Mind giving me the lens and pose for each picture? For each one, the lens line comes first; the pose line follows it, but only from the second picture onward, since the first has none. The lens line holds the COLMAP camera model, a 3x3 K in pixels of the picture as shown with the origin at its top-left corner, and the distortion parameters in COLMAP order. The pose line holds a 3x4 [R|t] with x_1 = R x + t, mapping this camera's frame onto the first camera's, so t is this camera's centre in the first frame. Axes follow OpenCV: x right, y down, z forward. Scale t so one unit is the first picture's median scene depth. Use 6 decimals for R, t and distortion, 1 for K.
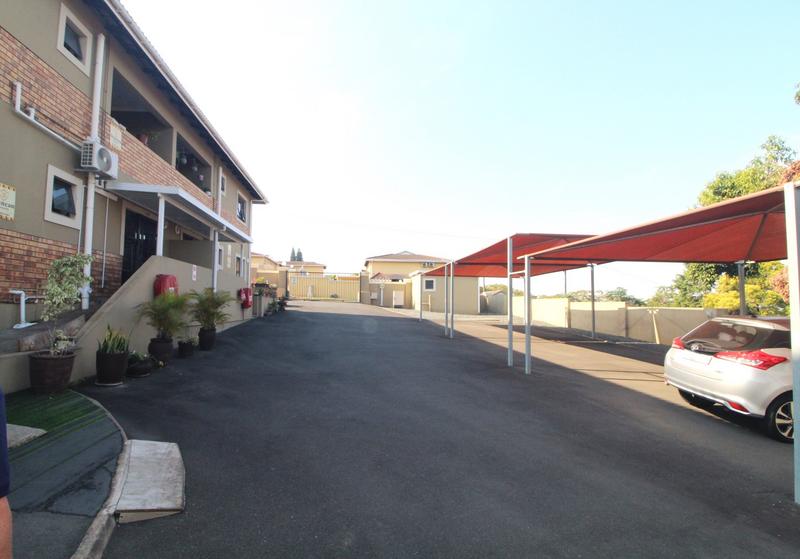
lens RADIAL K [[389.7, 0, 389.5], [0, 389.7, 284.6], [0, 0, 1]] dist [0.001325, -0.013021]
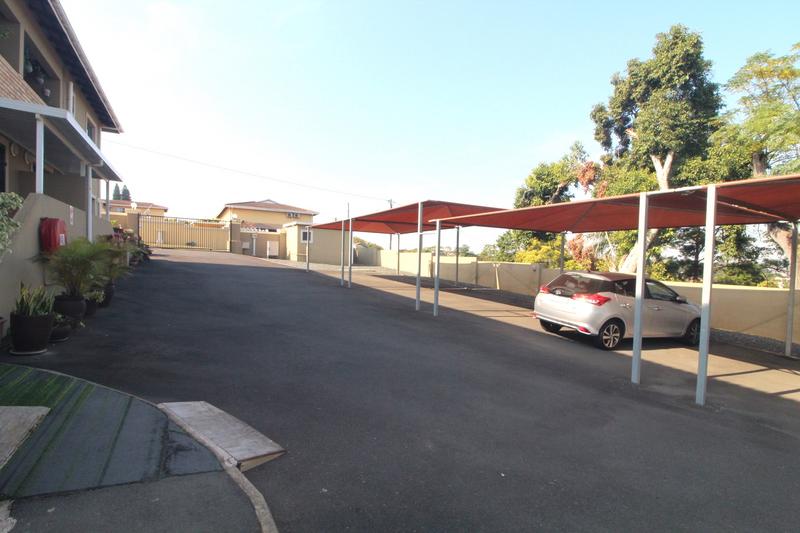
lens RADIAL K [[371.6, 0, 403.9], [0, 371.6, 273.1], [0, 0, 1]] dist [-0.004926, -0.010059]
pose [[0.908773, -0.001407, 0.417289, -0.141138], [-0.040683, 0.994932, 0.091953, -0.006916], [-0.415304, -0.100541, 0.904110, -0.008864]]
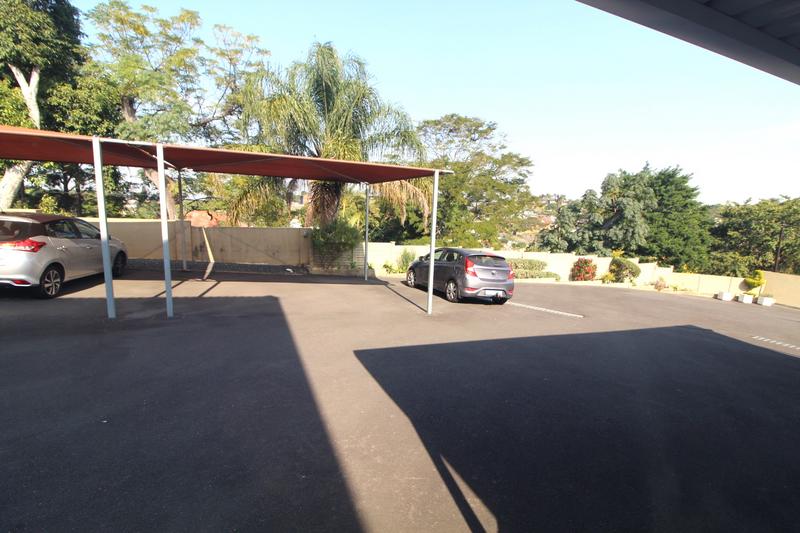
lens RADIAL K [[371.6, 0, 403.9], [0, 371.6, 273.1], [0, 0, 1]] dist [-0.004926, -0.010059]
pose [[-0.295561, -0.182857, 0.937660, -0.252849], [-0.097975, 0.982137, 0.160648, -0.018570], [-0.950287, -0.044386, -0.308197, 0.047469]]
